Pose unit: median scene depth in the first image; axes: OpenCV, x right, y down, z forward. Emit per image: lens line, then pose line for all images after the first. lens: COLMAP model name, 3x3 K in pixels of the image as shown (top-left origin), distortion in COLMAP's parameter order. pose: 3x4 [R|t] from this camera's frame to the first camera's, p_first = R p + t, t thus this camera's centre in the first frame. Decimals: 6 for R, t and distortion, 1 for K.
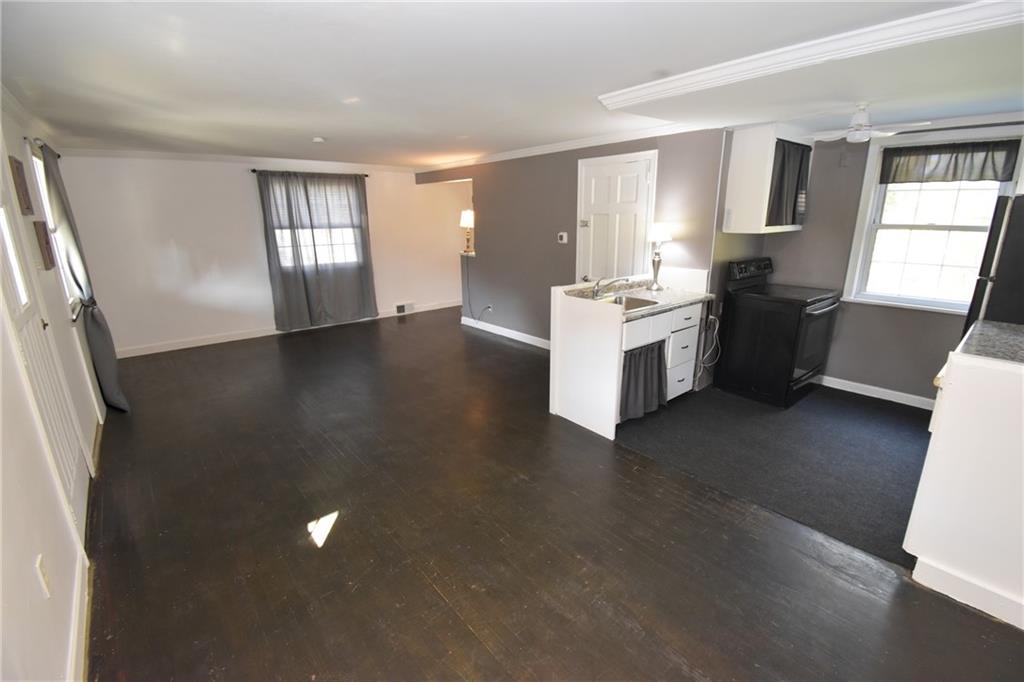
lens RADIAL K [[453.2, 0, 519.0], [0, 453.2, 338.0], [0, 0, 1]] dist [0.018521, -0.023840]
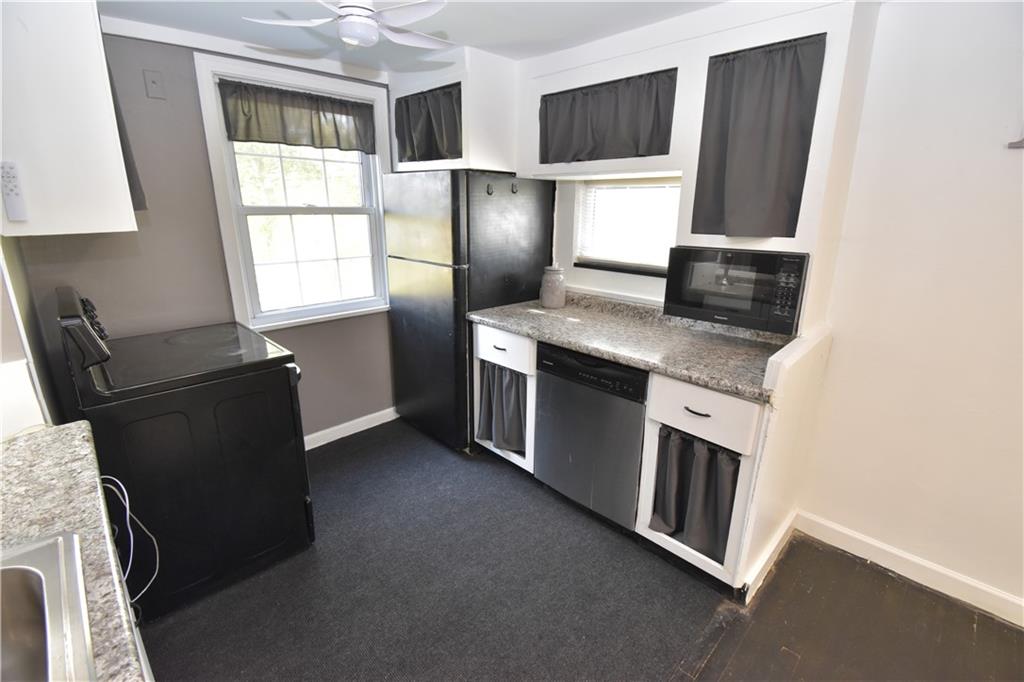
lens RADIAL K [[453.2, 0, 519.0], [0, 453.2, 338.0], [0, 0, 1]] dist [0.018521, -0.023840]
pose [[-0.084749, -0.275334, 0.957606, 0.104675], [0.249584, 0.924559, 0.287920, -0.168527], [-0.964638, 0.263404, -0.009636, 0.681900]]
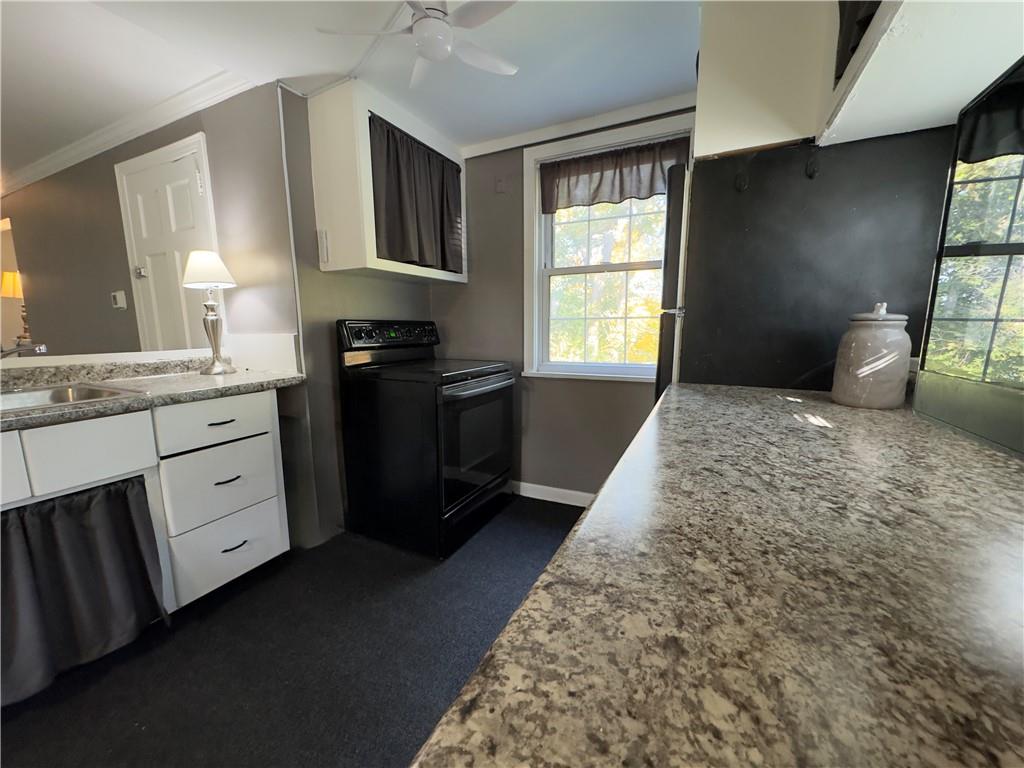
lens RADIAL K [[408.5, 0, 510.3], [0, 408.5, 382.4], [0, 0, 1]] dist [0.000414, 0.000434]
pose [[0.919262, -0.056301, 0.389599, 0.463519], [0.105237, 0.988845, -0.105410, -0.006731], [-0.379318, 0.137900, 0.914933, 0.443261]]
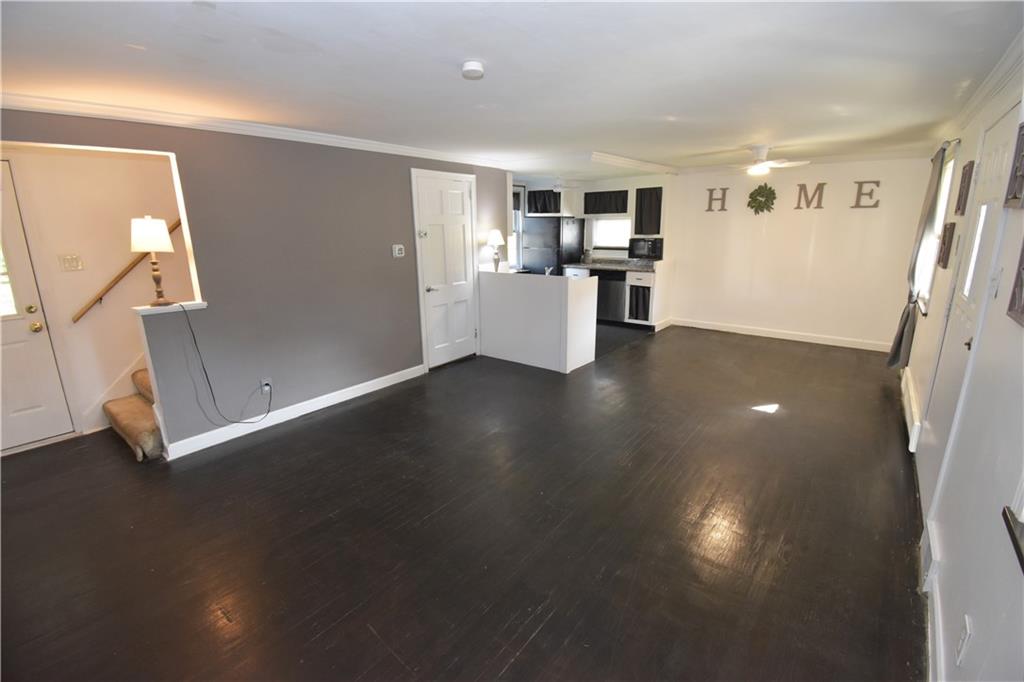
lens RADIAL K [[453.2, 0, 519.0], [0, 453.2, 338.0], [0, 0, 1]] dist [0.018521, -0.023840]
pose [[-0.202098, -0.228266, 0.952392, -1.106904], [0.267901, 0.922483, 0.277946, -0.327365], [-0.942011, 0.311319, -0.125280, 1.244600]]
